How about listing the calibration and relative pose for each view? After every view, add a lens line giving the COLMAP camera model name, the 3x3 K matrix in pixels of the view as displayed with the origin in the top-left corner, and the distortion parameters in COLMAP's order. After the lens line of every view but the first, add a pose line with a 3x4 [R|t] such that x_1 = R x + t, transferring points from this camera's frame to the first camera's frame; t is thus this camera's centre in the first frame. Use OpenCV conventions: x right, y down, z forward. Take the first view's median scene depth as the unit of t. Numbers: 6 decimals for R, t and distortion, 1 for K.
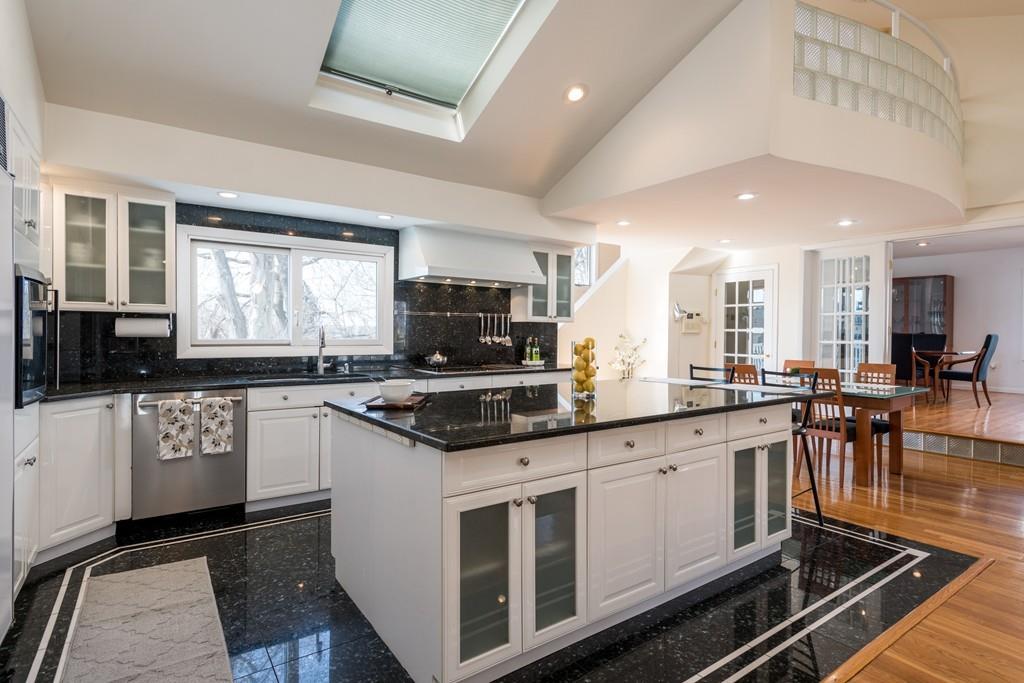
lens RADIAL K [[513.1, 0, 517.3], [0, 513.1, 341.1], [0, 0, 1]] dist [-0.000443, -0.000674]
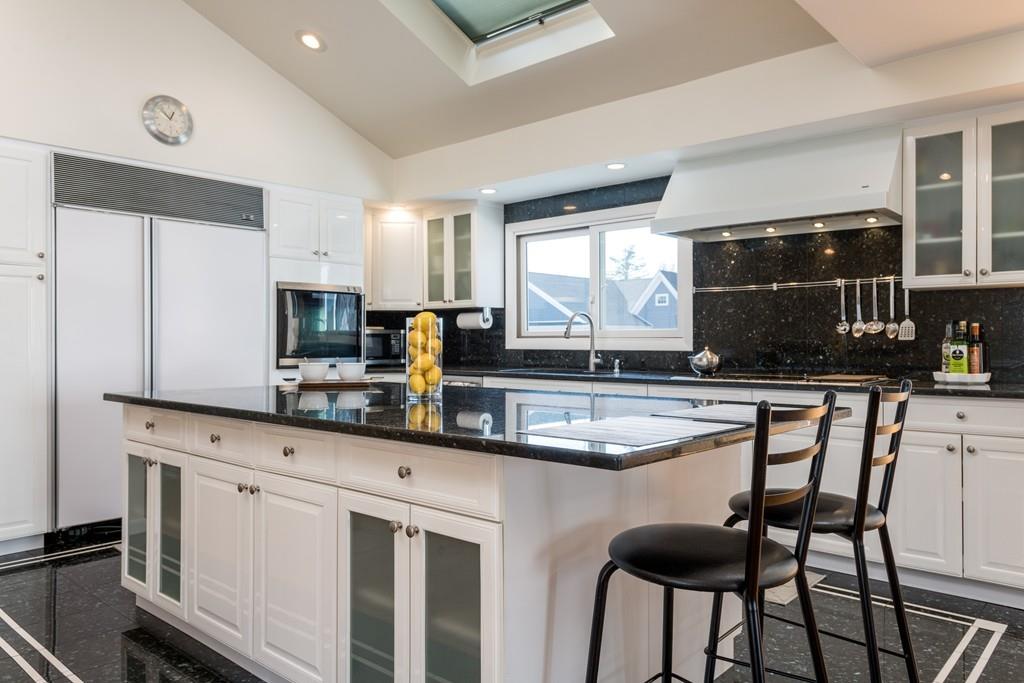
lens RADIAL K [[718.5, 0, 514.9], [0, 718.5, 344.6], [0, 0, 1]] dist [0.017882, -0.003767]
pose [[0.233242, 0.002576, -0.972415, 0.681760], [-0.010375, 0.999946, 0.000160, 0.020694], [0.972363, 0.010052, 0.233256, 0.560581]]
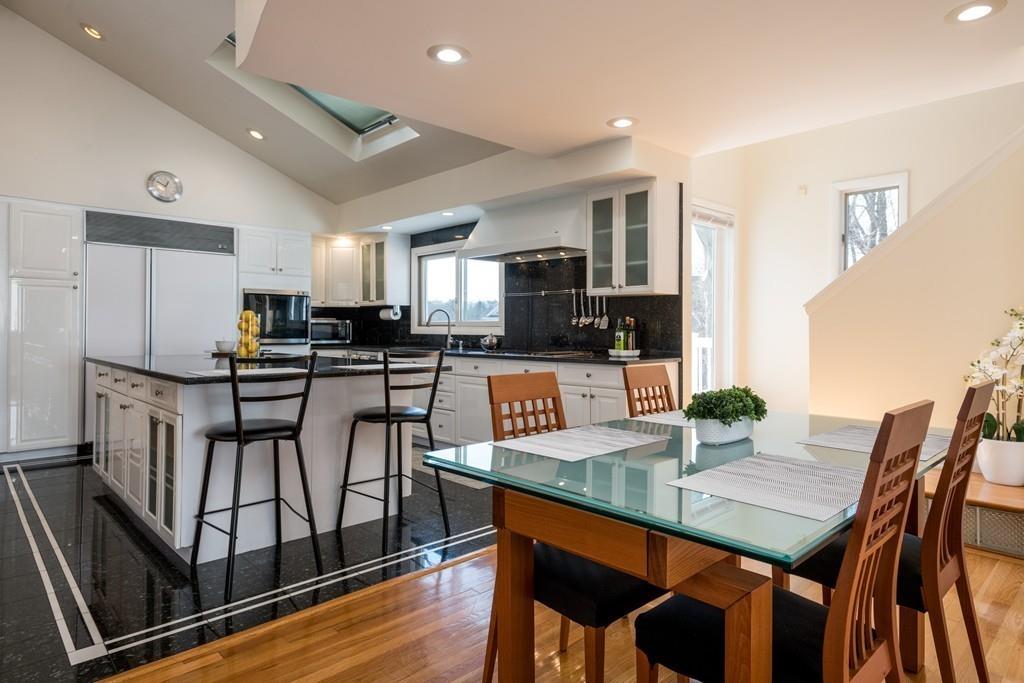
lens RADIAL K [[586.4, 0, 520.3], [0, 586.4, 328.1], [0, 0, 1]] dist [0.027670, 0.001129]
pose [[0.158807, -0.002460, -0.987307, 0.988062], [-0.017254, 0.999837, -0.005267, 0.017531], [0.987159, 0.017871, 0.158739, 0.878854]]
